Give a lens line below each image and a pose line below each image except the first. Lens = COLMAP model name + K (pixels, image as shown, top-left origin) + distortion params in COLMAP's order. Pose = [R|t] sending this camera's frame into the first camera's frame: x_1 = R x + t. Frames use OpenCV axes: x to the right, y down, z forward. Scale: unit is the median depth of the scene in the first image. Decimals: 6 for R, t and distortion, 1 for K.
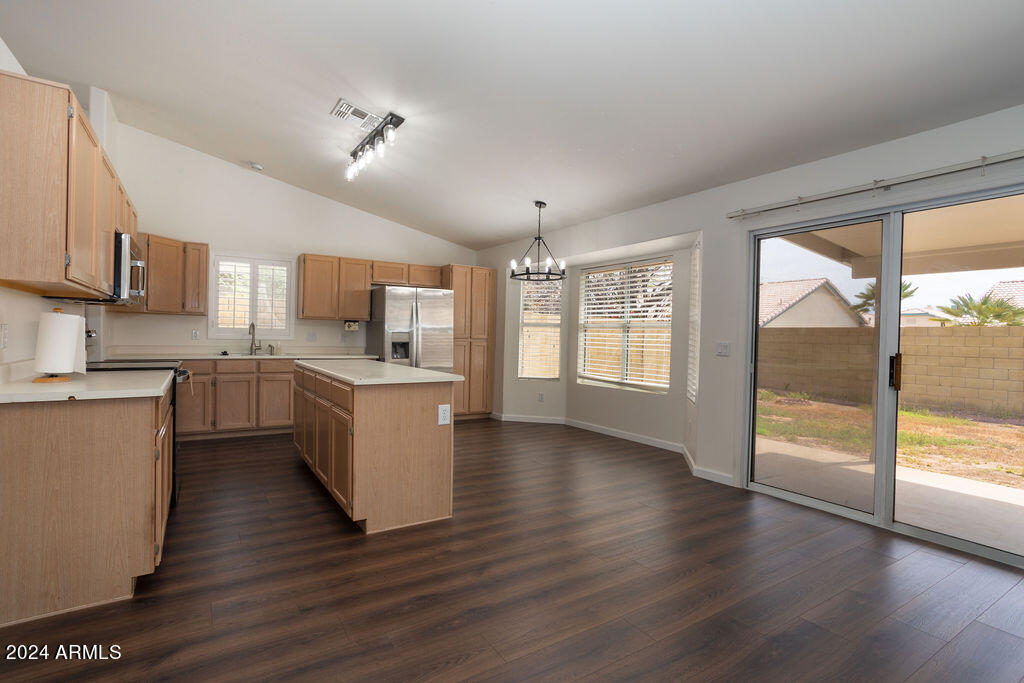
lens RADIAL K [[501.4, 0, 502.0], [0, 501.4, 337.8], [0, 0, 1]] dist [-0.001005, 0.000157]
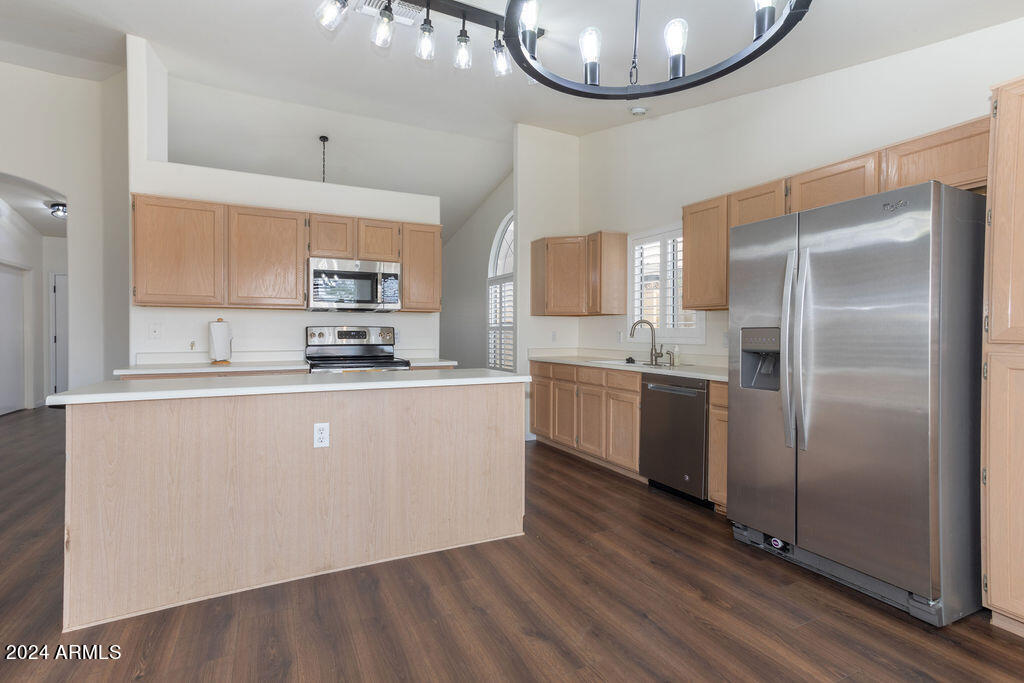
lens RADIAL K [[488.2, 0, 514.2], [0, 488.2, 336.7], [0, 0, 1]] dist [0.001155, 0.001071]
pose [[-0.092598, -0.013258, -0.995615, 0.229234], [-0.008656, 0.999884, -0.012510, 0.004318], [0.995666, 0.007460, -0.092702, 0.819546]]
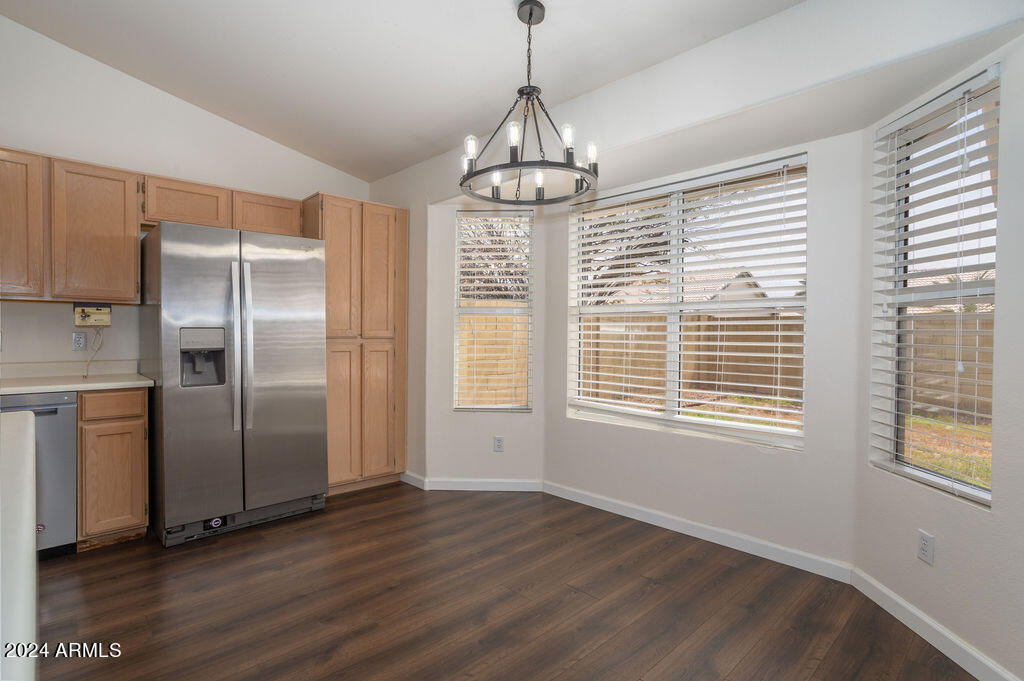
lens RADIAL K [[511.6, 0, 477.4], [0, 511.6, 341.9], [0, 0, 1]] dist [-0.000451, 0.000235]
pose [[0.986215, -0.019823, 0.164275, -0.034327], [0.017223, 0.999703, 0.017235, -0.001367], [-0.164568, -0.014169, 0.986264, 0.500366]]
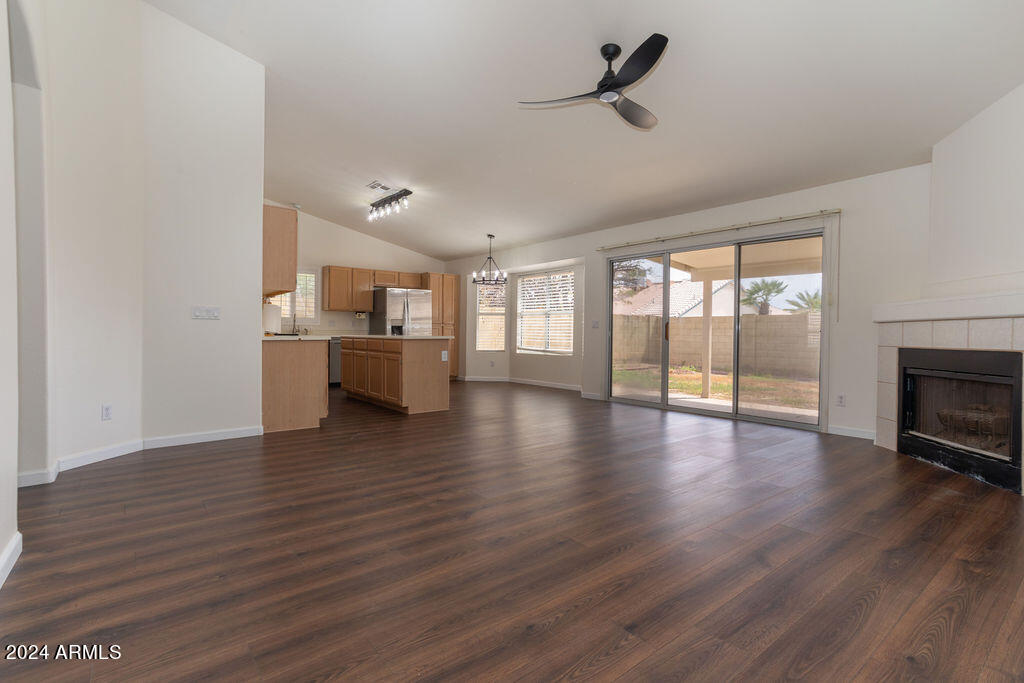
lens RADIAL K [[501.4, 0, 502.0], [0, 501.4, 337.8], [0, 0, 1]] dist [-0.001005, 0.000157]
pose [[0.994454, -0.013660, 0.104280, -0.048909], [0.012846, 0.999882, 0.008469, 0.034767], [-0.104383, -0.007083, 0.994512, -0.488972]]
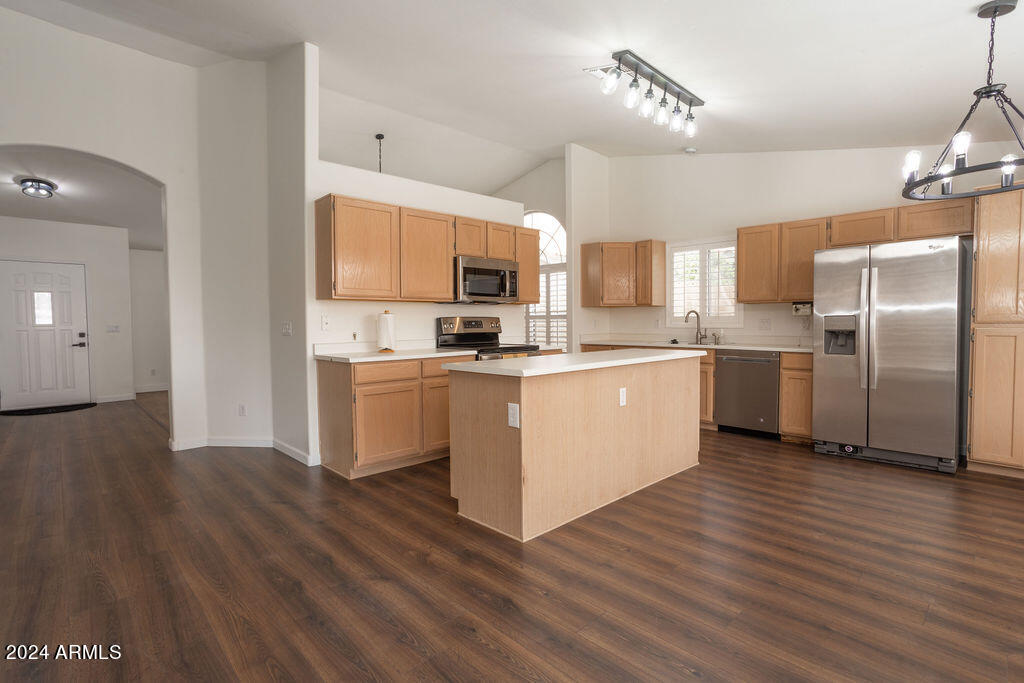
lens RADIAL K [[493.2, 0, 510.8], [0, 493.2, 337.9], [0, 0, 1]] dist [-0.023689, -0.000076]
pose [[0.205451, 0.011176, -0.978604, 0.349236], [0.008465, 0.999877, 0.013196, 0.007040], [0.978631, -0.010995, 0.205331, 0.422151]]
